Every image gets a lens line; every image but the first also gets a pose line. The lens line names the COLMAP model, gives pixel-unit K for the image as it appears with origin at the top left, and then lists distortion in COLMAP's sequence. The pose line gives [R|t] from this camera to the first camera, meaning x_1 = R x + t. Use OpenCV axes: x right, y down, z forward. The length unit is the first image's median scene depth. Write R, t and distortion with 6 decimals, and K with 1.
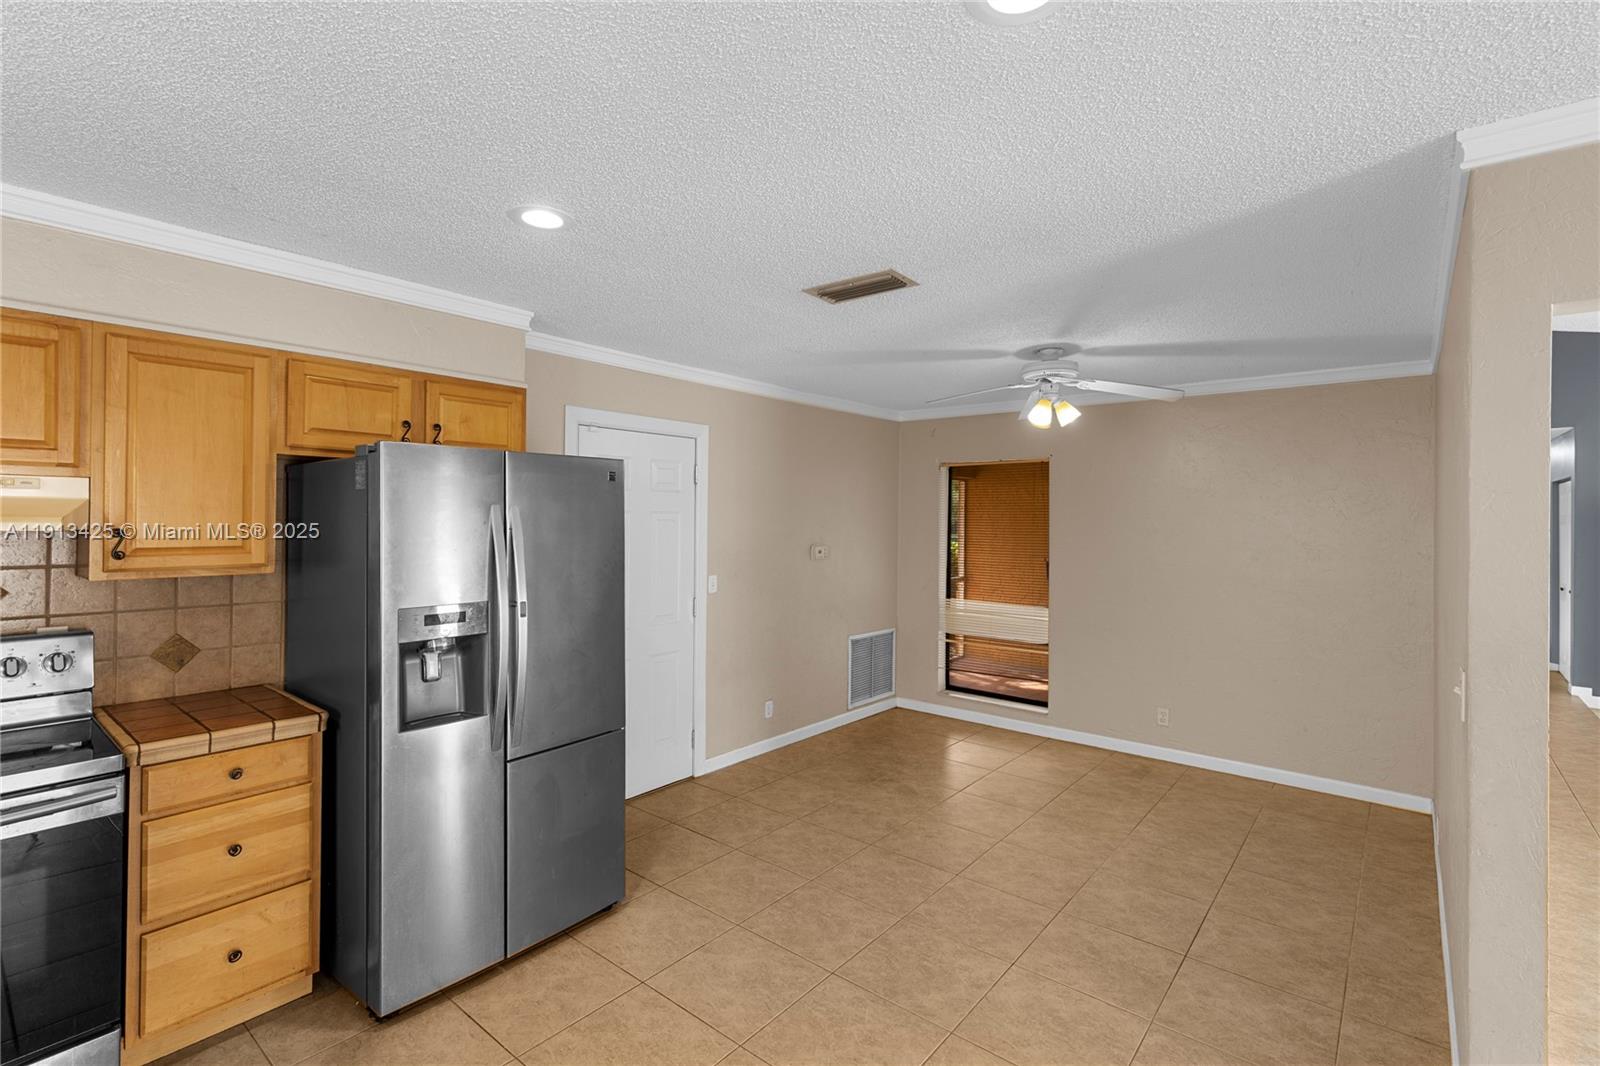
lens RADIAL K [[738.9, 0, 805.4], [0, 738.9, 514.2], [0, 0, 1]] dist [0.001776, 0.000590]
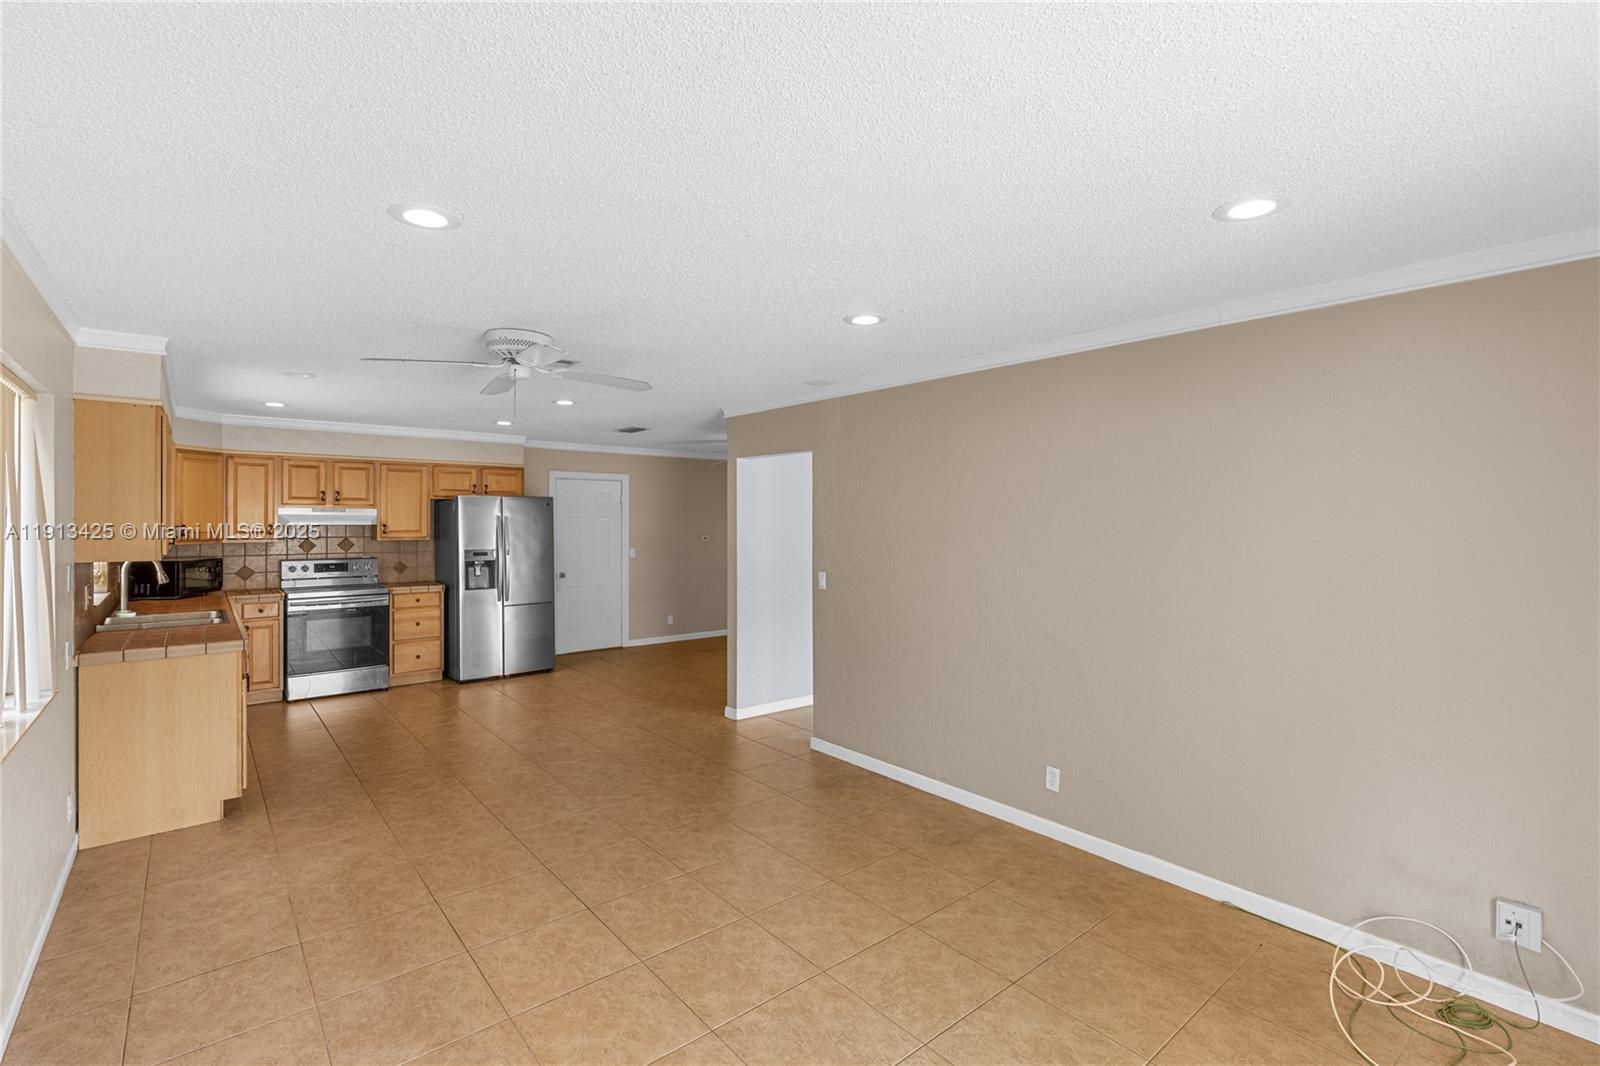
lens RADIAL K [[722.7, 0, 801.7], [0, 722.7, 522.4], [0, 0, 1]] dist [0.005982, 0.002267]
pose [[0.983136, -0.008374, -0.182685, 1.293281], [0.009238, 0.999950, 0.003880, 0.014103], [0.182643, -0.005502, 0.983164, -1.597352]]
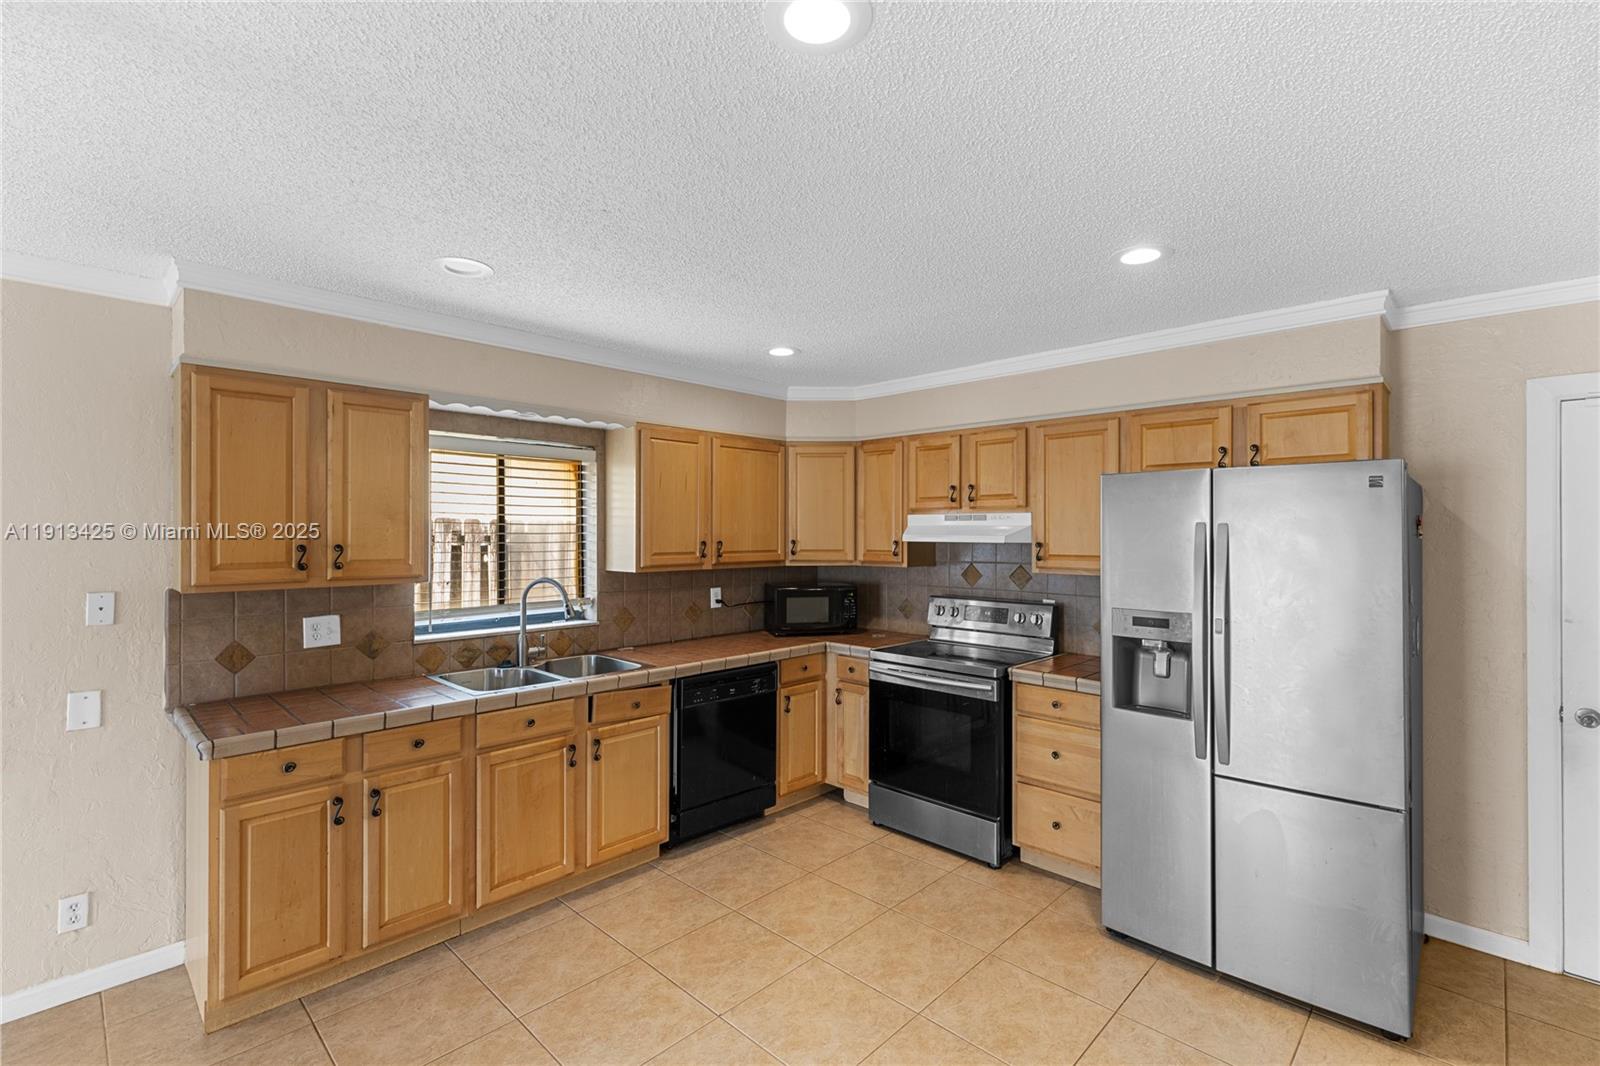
lens RADIAL K [[722.7, 0, 801.7], [0, 722.7, 522.4], [0, 0, 1]] dist [0.005982, 0.002267]
pose [[-0.079170, -0.020455, -0.996651, 0.677017], [0.002056, 0.999784, -0.020682, 0.006489], [0.996859, -0.003686, -0.079111, 0.537099]]
